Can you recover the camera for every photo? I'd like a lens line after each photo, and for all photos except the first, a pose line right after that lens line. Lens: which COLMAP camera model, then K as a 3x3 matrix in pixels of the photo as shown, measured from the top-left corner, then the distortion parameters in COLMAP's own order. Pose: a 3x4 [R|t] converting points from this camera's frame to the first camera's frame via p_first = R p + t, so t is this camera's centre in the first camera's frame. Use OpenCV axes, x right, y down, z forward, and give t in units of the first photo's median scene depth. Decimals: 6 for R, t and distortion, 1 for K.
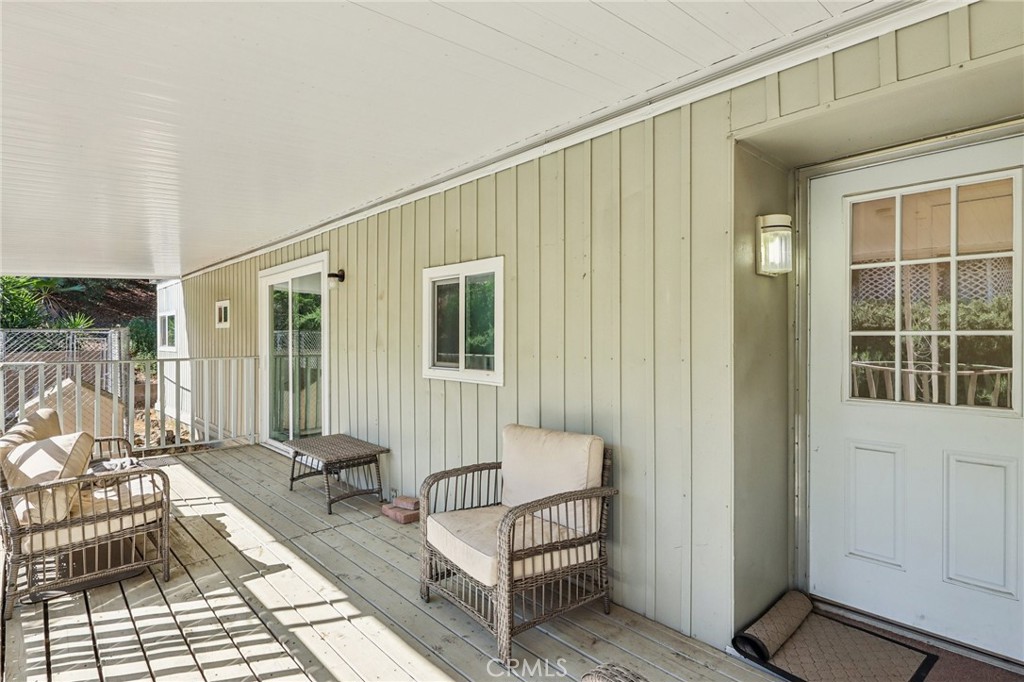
lens RADIAL K [[549.1, 0, 508.1], [0, 549.1, 335.2], [0, 0, 1]] dist [0.005651, 0.000921]
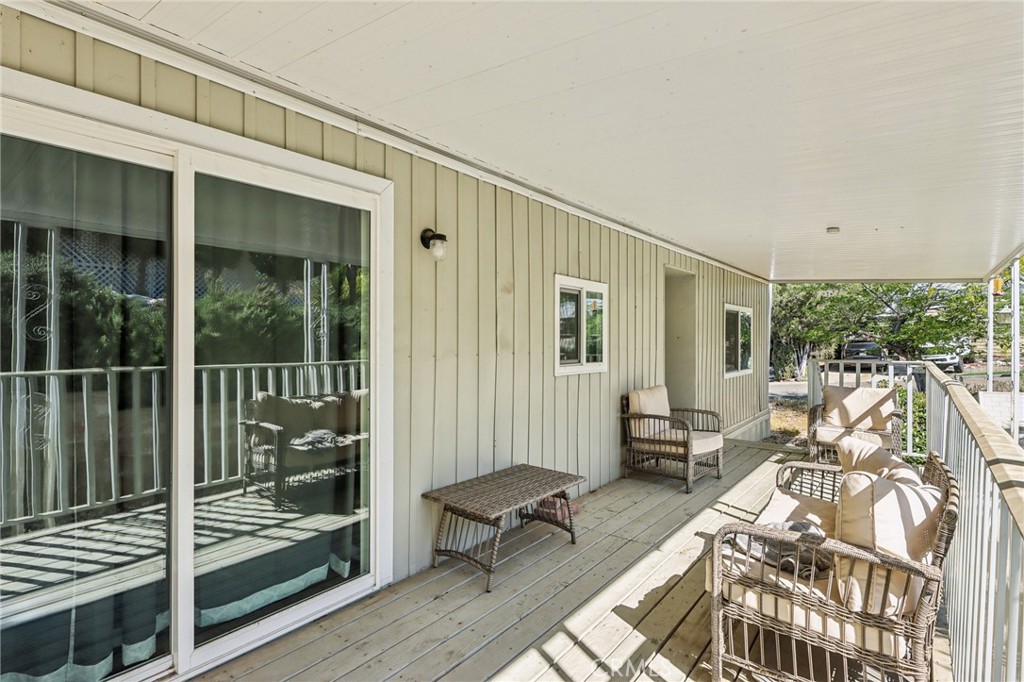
lens RADIAL K [[523.6, 0, 515.8], [0, 523.6, 346.5], [0, 0, 1]] dist [0.014097, -0.002670]
pose [[-0.187703, -0.010214, 0.982173, -1.236710], [0.004119, 0.999929, 0.011186, 0.007594], [-0.982217, 0.006145, -0.187648, 1.381662]]
